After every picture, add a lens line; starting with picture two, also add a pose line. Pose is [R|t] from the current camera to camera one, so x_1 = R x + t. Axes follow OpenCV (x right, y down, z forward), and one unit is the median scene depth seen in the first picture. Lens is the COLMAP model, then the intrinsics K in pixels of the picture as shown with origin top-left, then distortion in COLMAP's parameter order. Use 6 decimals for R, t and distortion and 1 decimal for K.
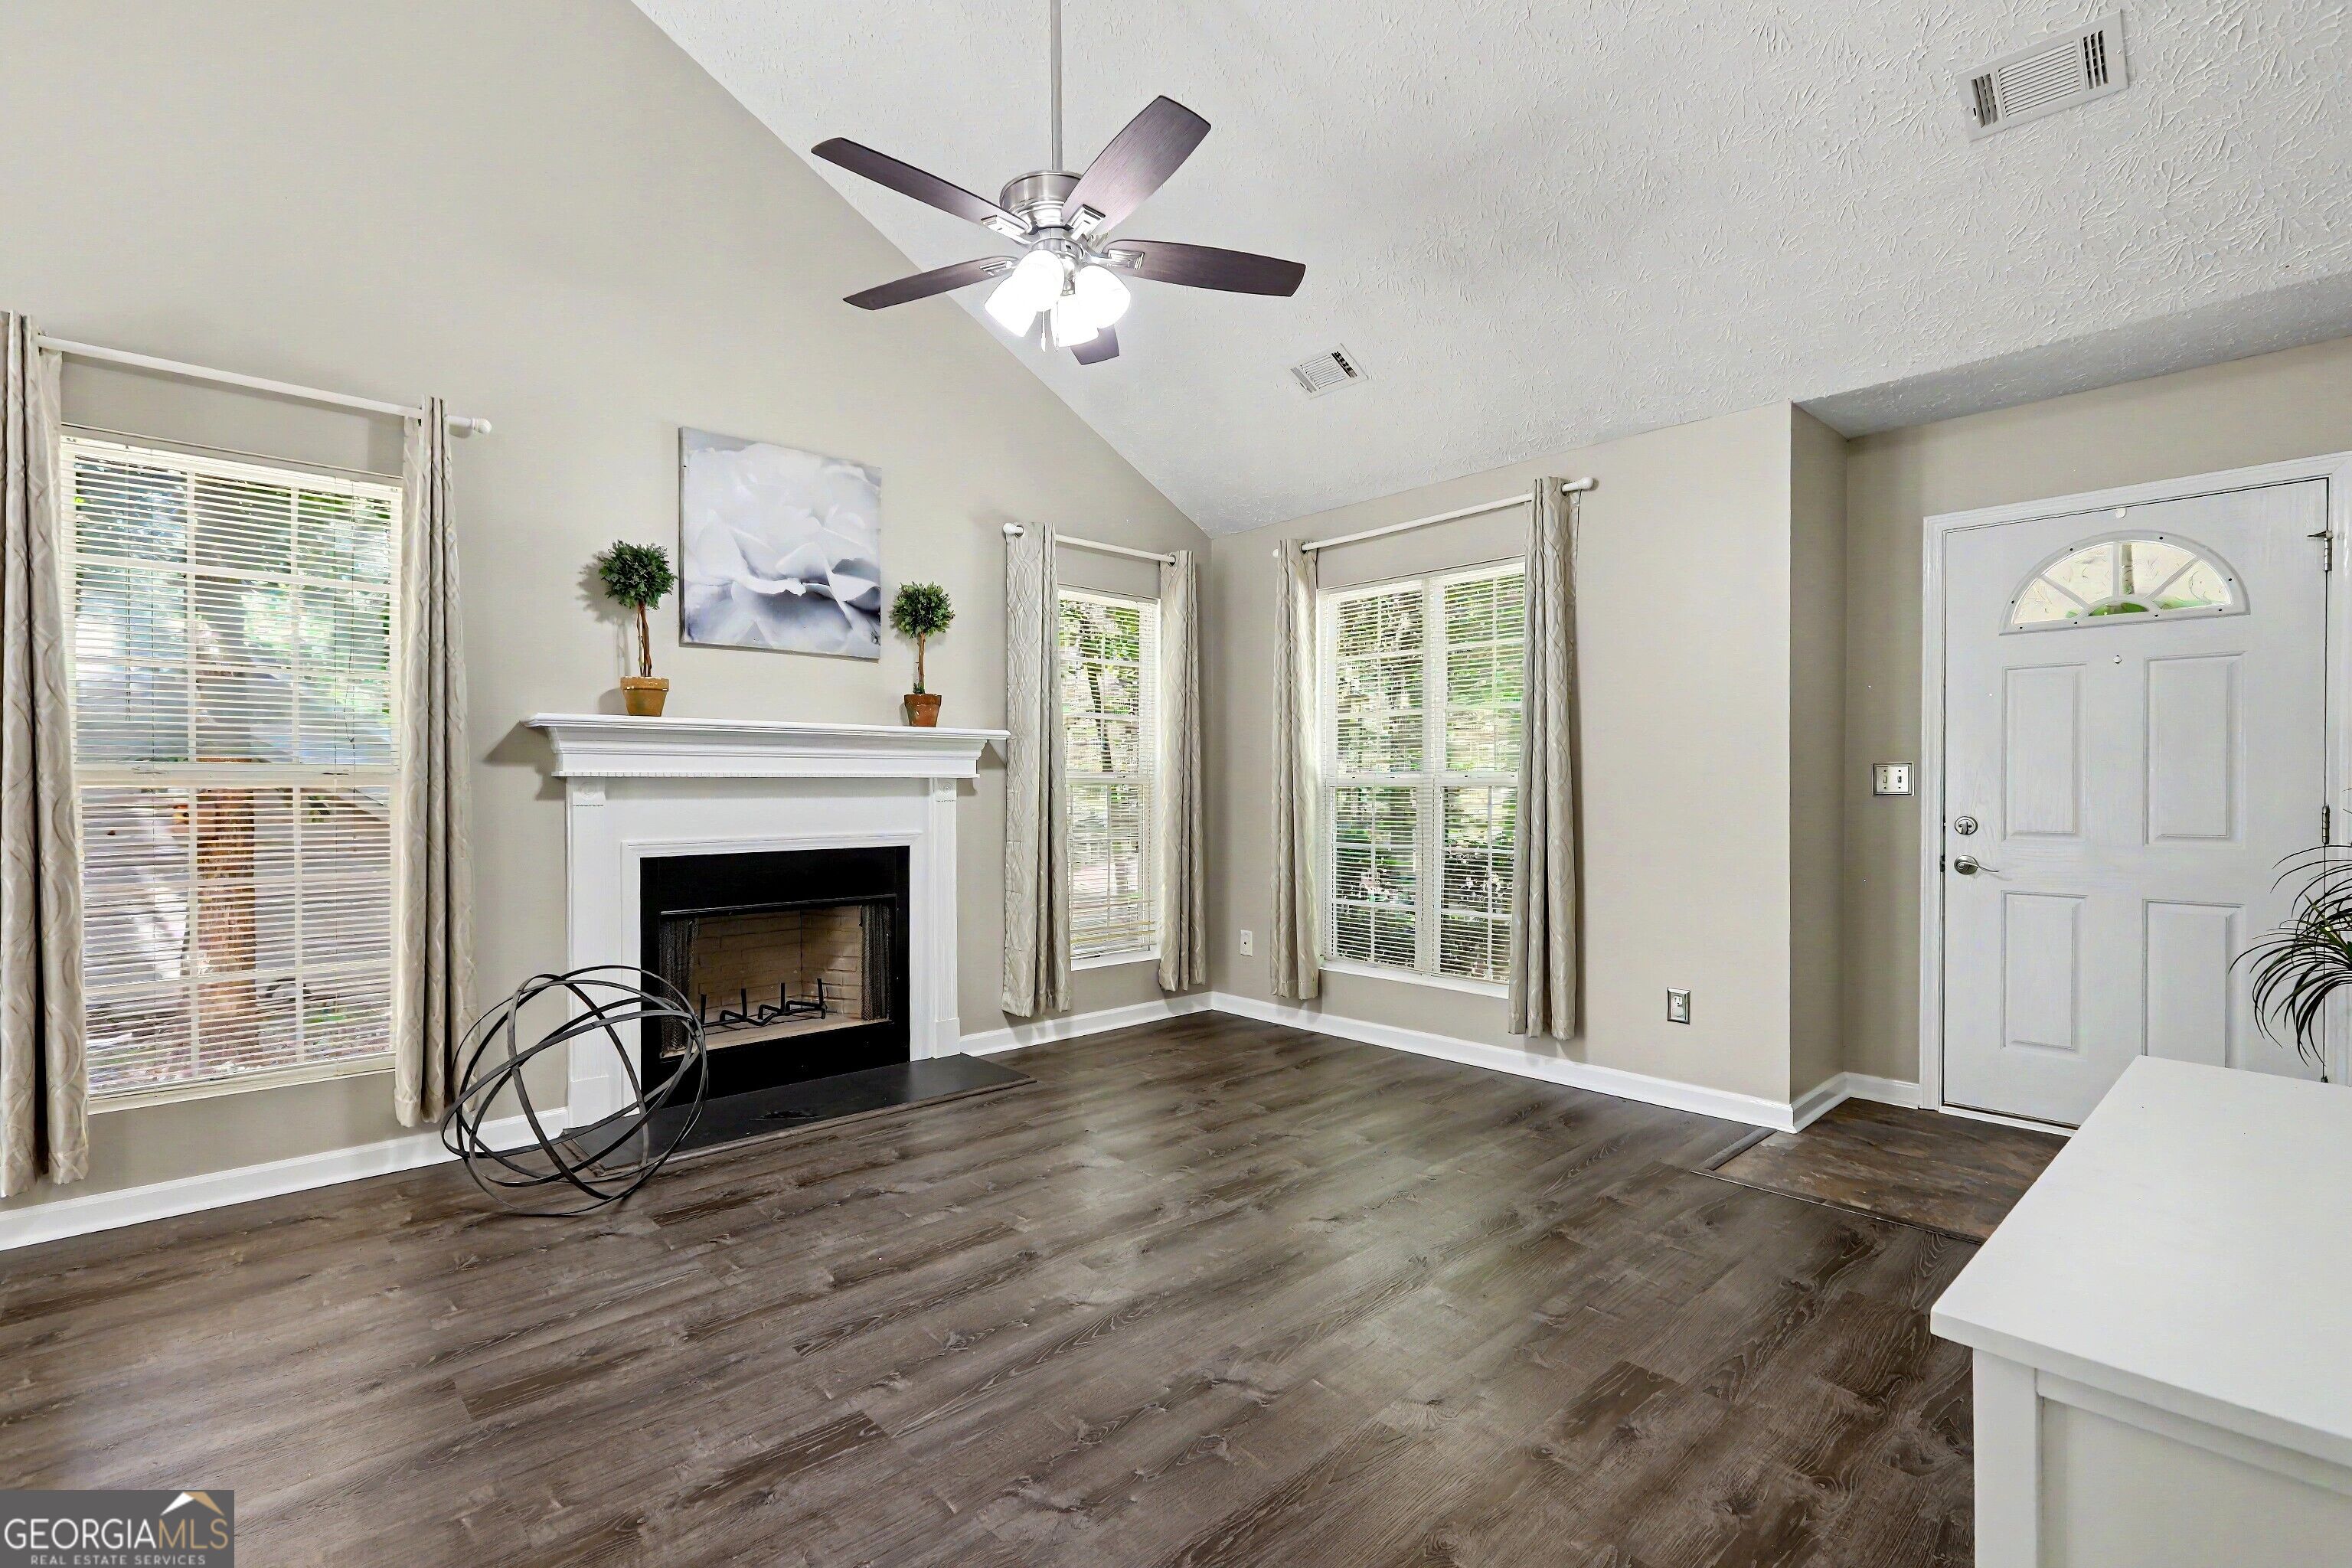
lens RADIAL K [[1074.6, 0, 1151.7], [0, 1074.6, 792.1], [0, 0, 1]] dist [-0.000546, 0.001597]
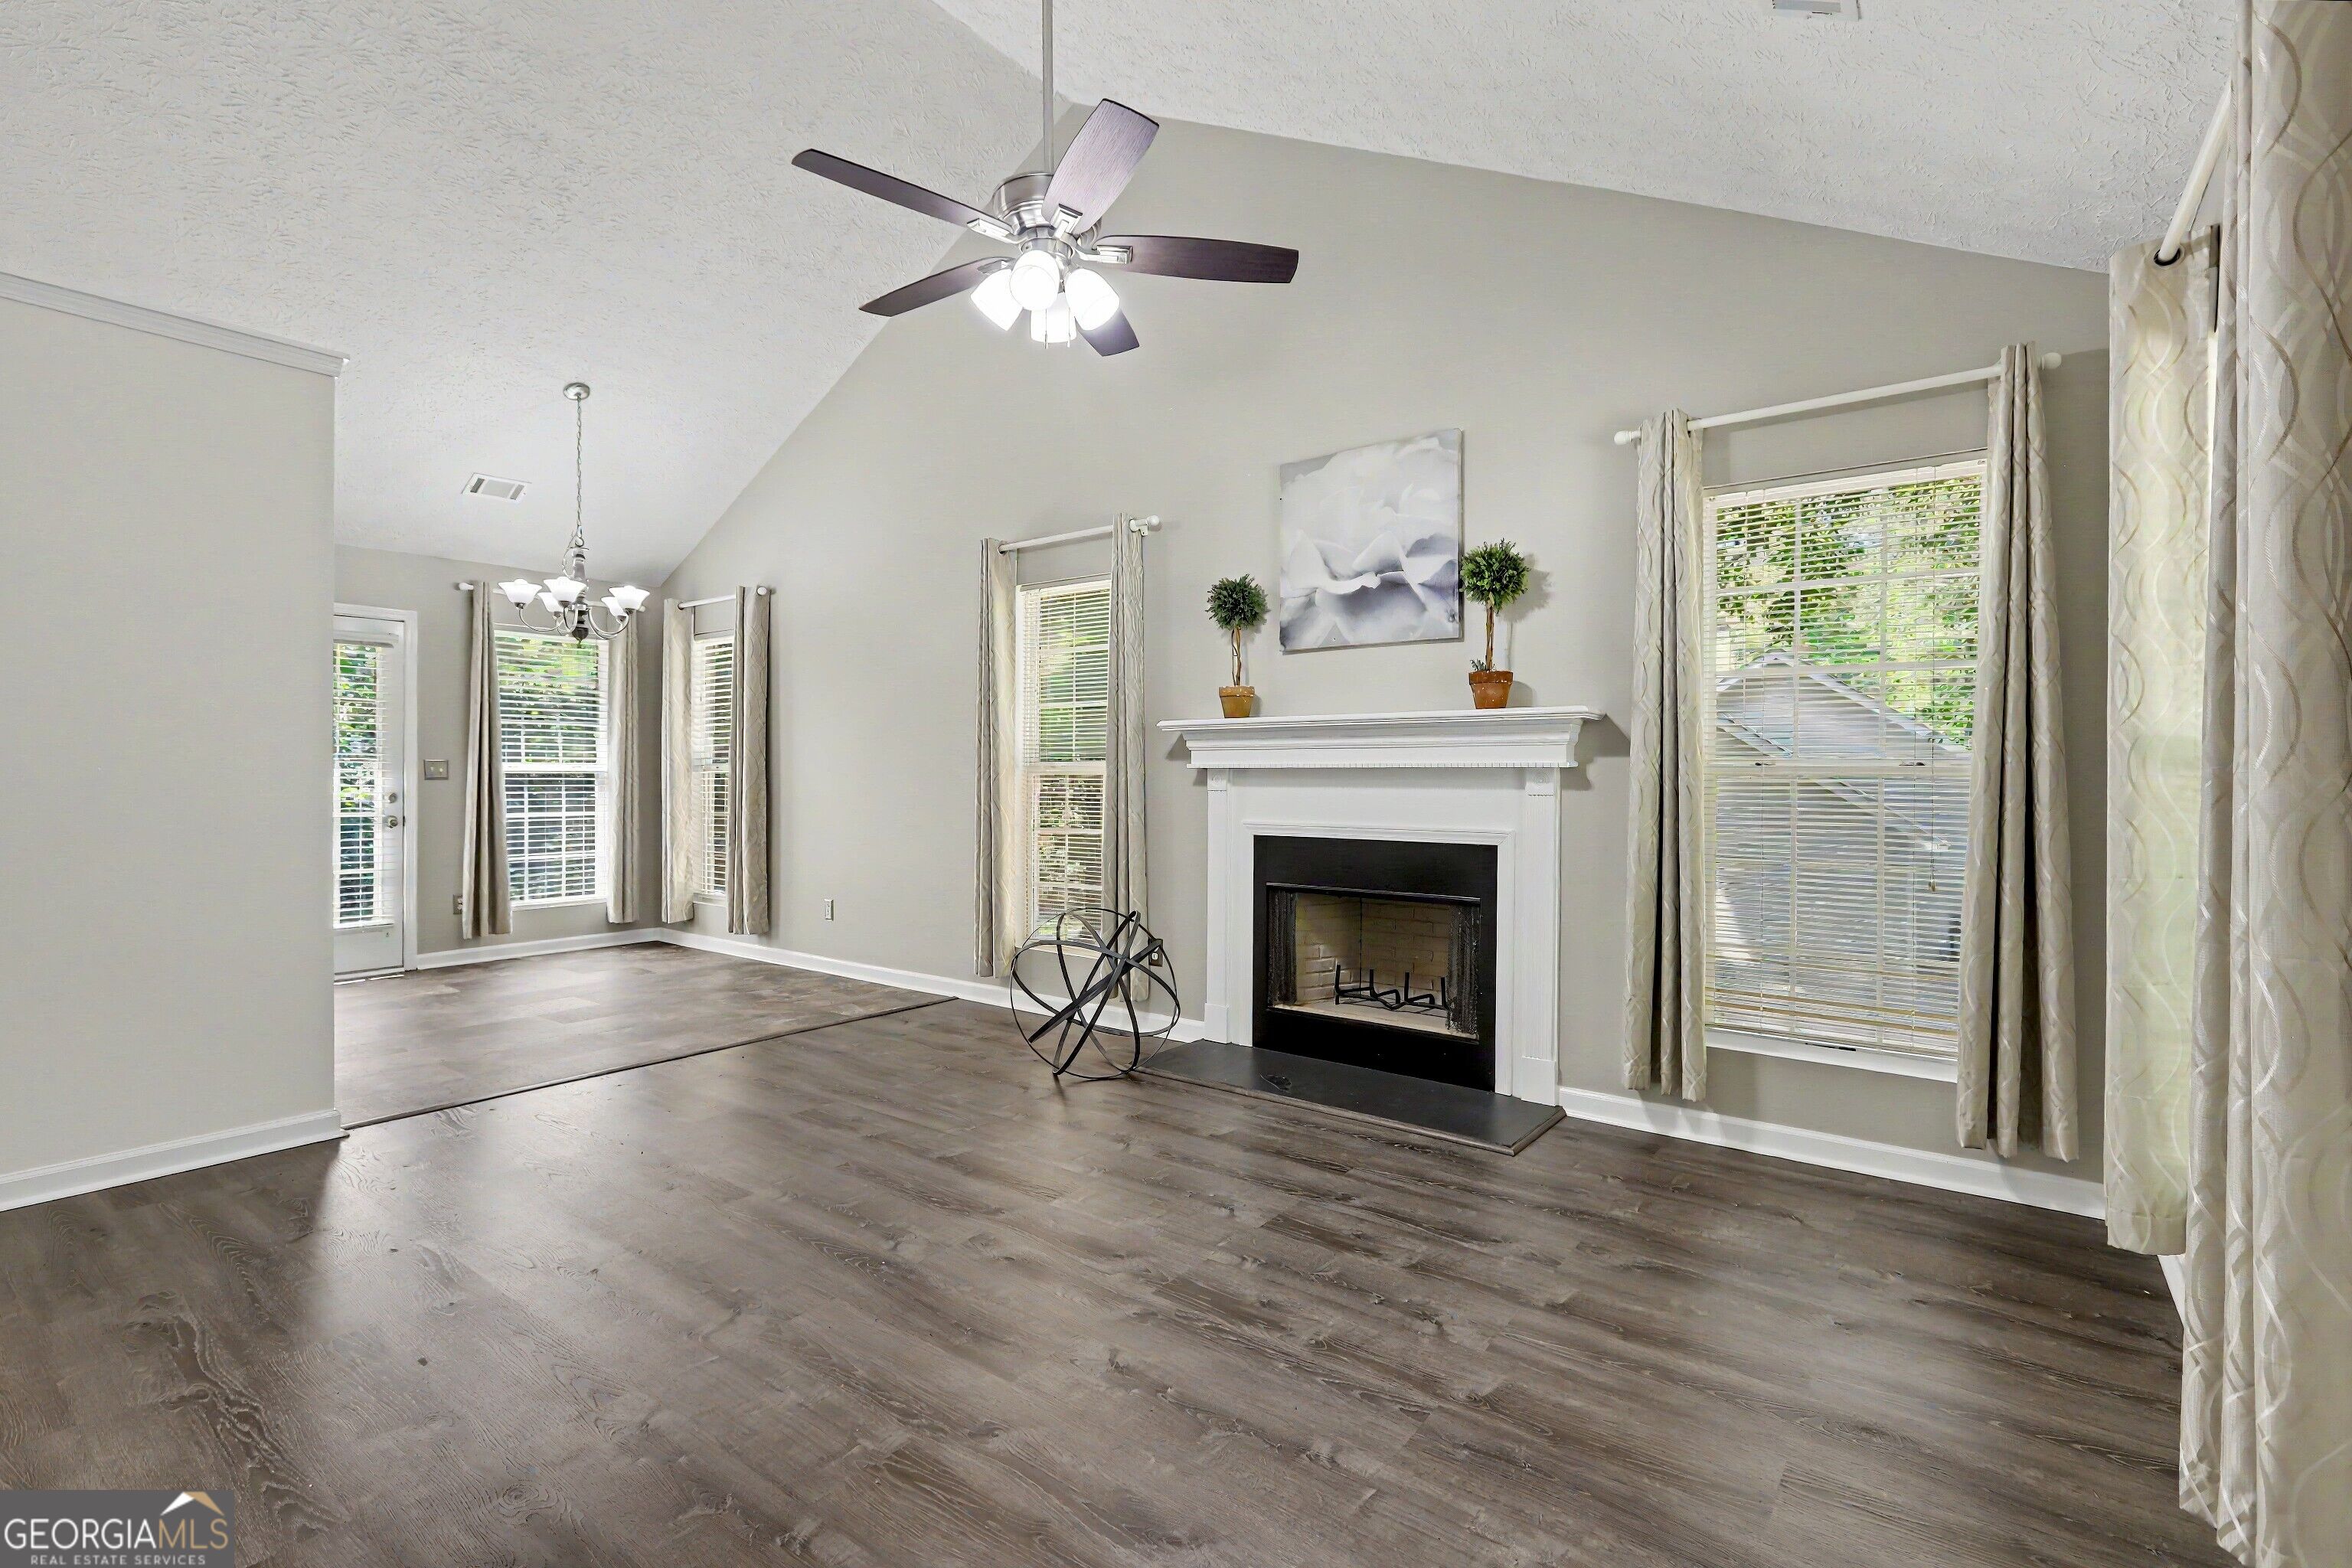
lens RADIAL K [[1074.6, 0, 1186.2], [0, 1074.6, 778.3], [0, 0, 1]] dist [-0.000546, 0.001597]
pose [[0.185529, 0.007797, -0.982608, 0.681934], [-0.009061, 0.999940, 0.006224, -0.009092], [0.982597, 0.007748, 0.185589, 0.685331]]
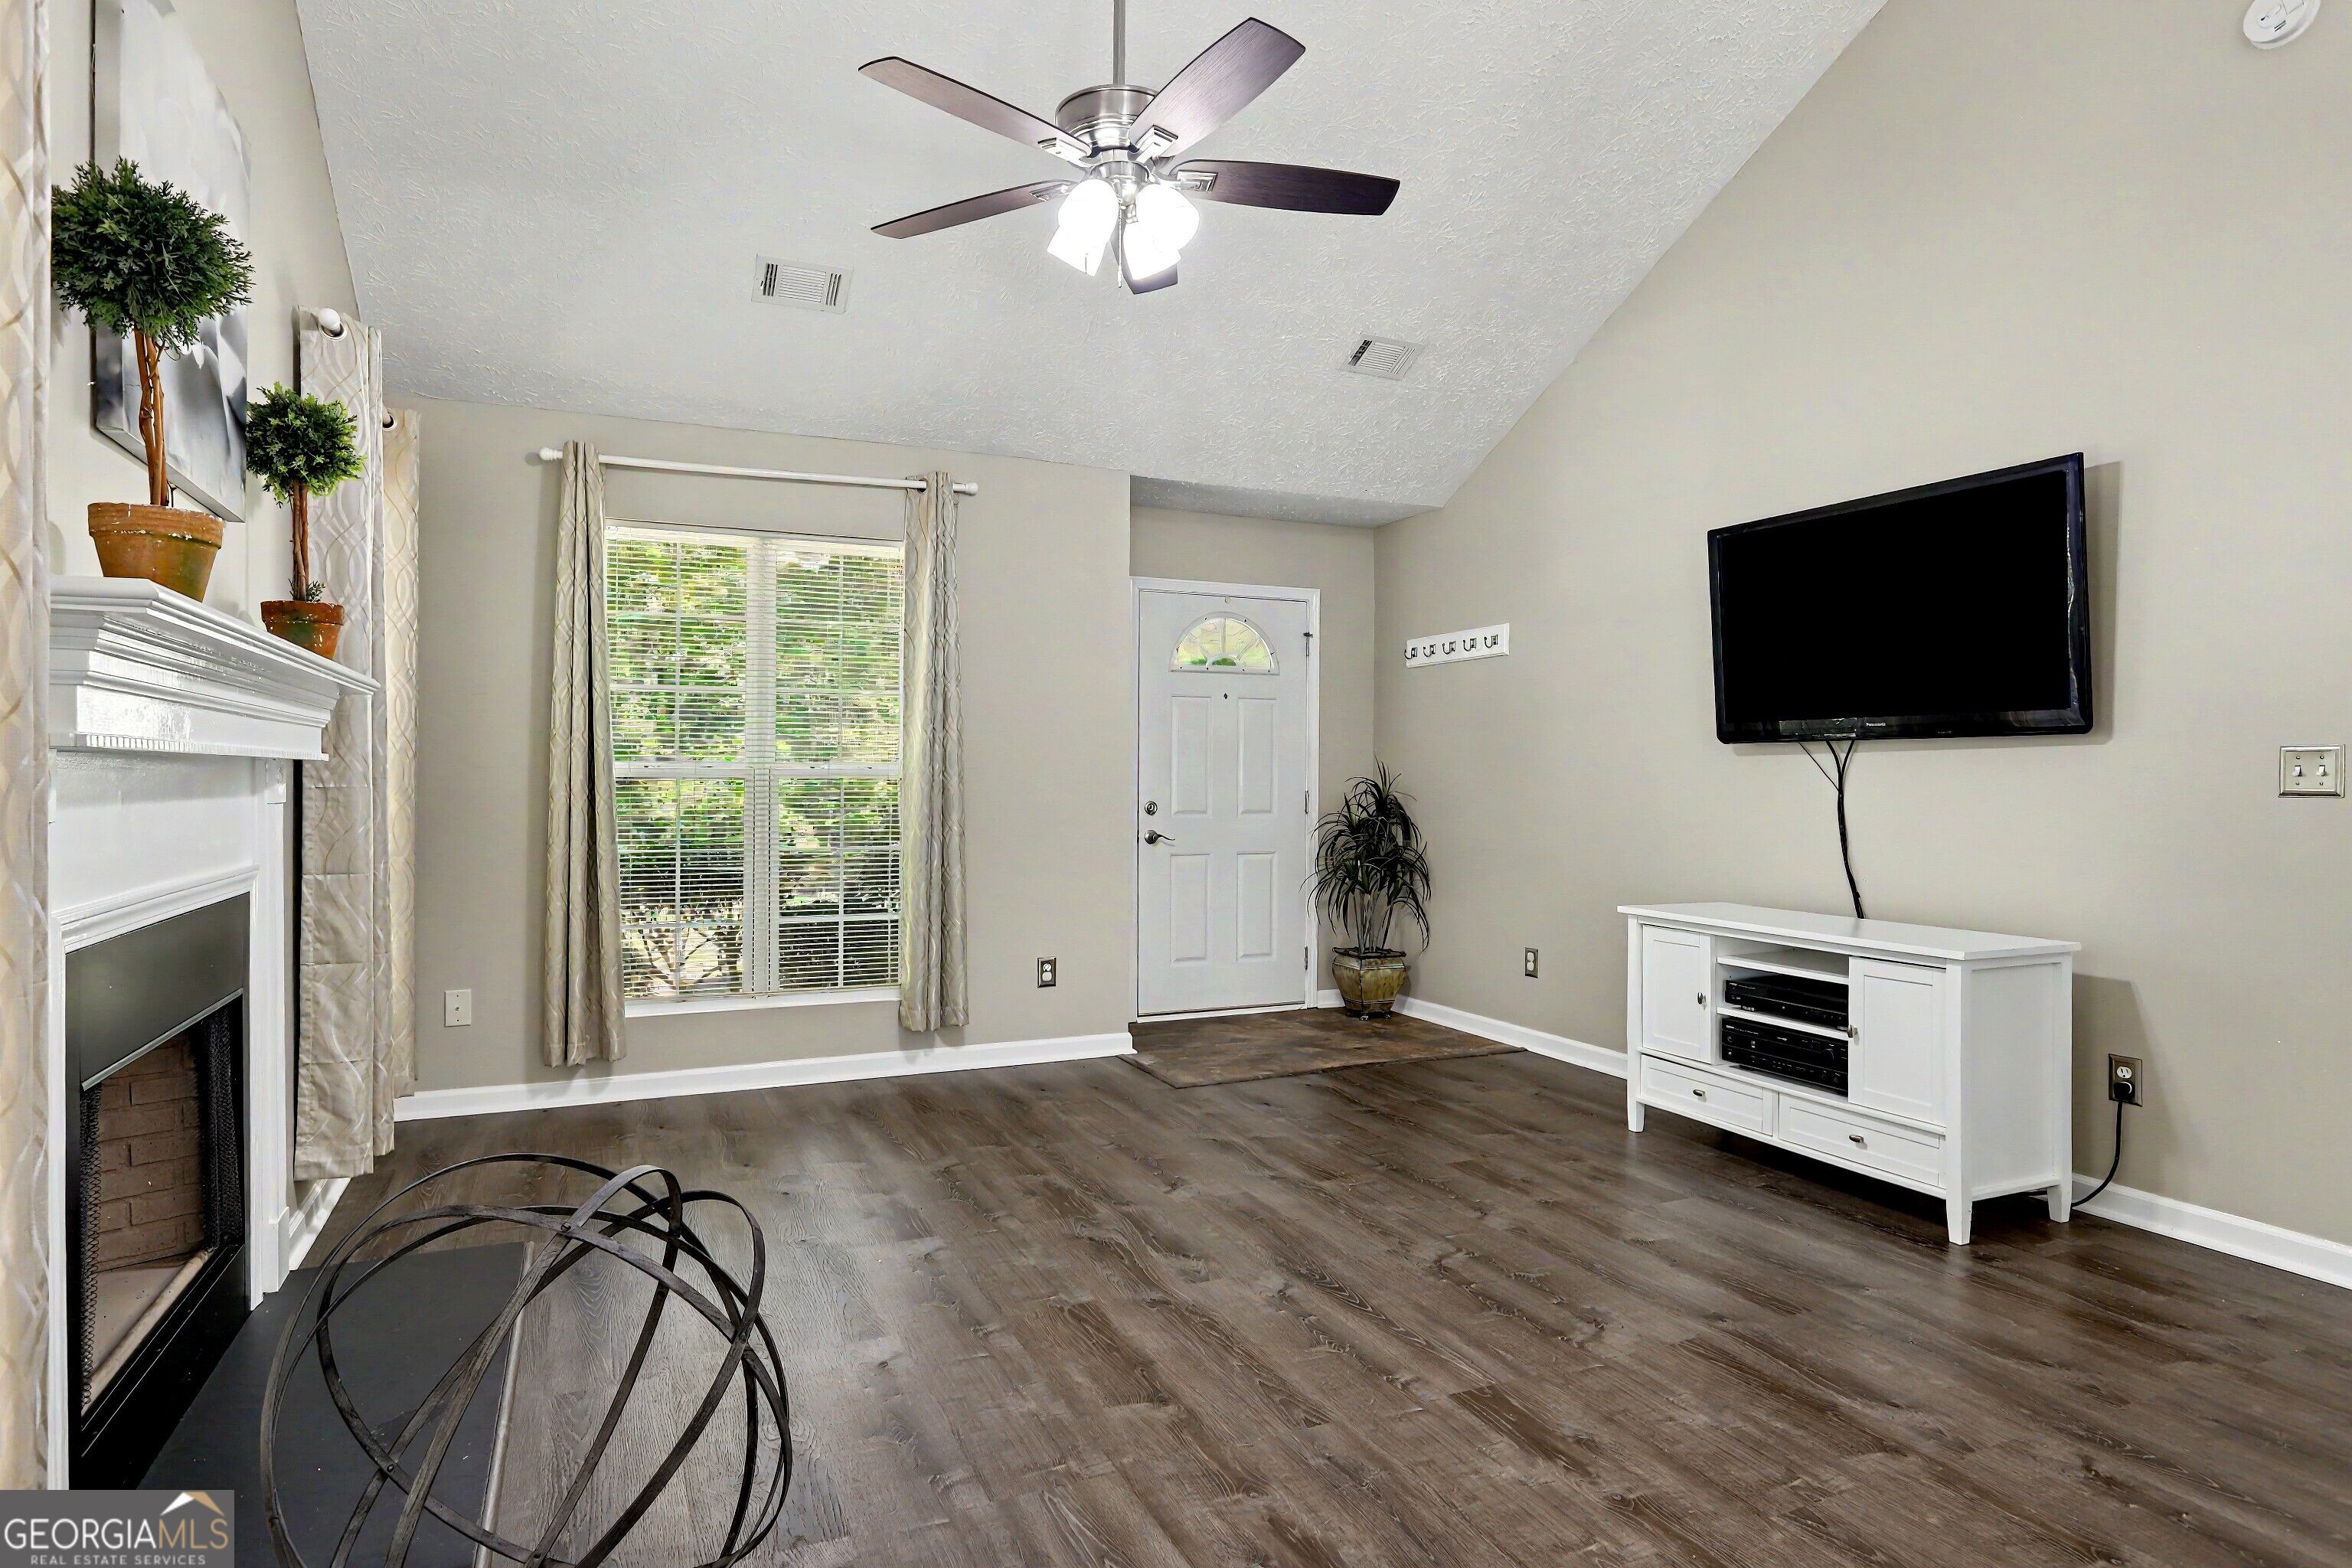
lens RADIAL K [[1293.1, 0, 1187.5], [0, 1293.1, 780.8], [0, 0, 1]] dist [0.006906, 0.002430]
pose [[0.306264, 0.000971, 0.951946, -0.790057], [0.001348, 0.999998, -0.001454, -0.000940], [-0.951946, 0.001728, 0.306262, 0.449858]]
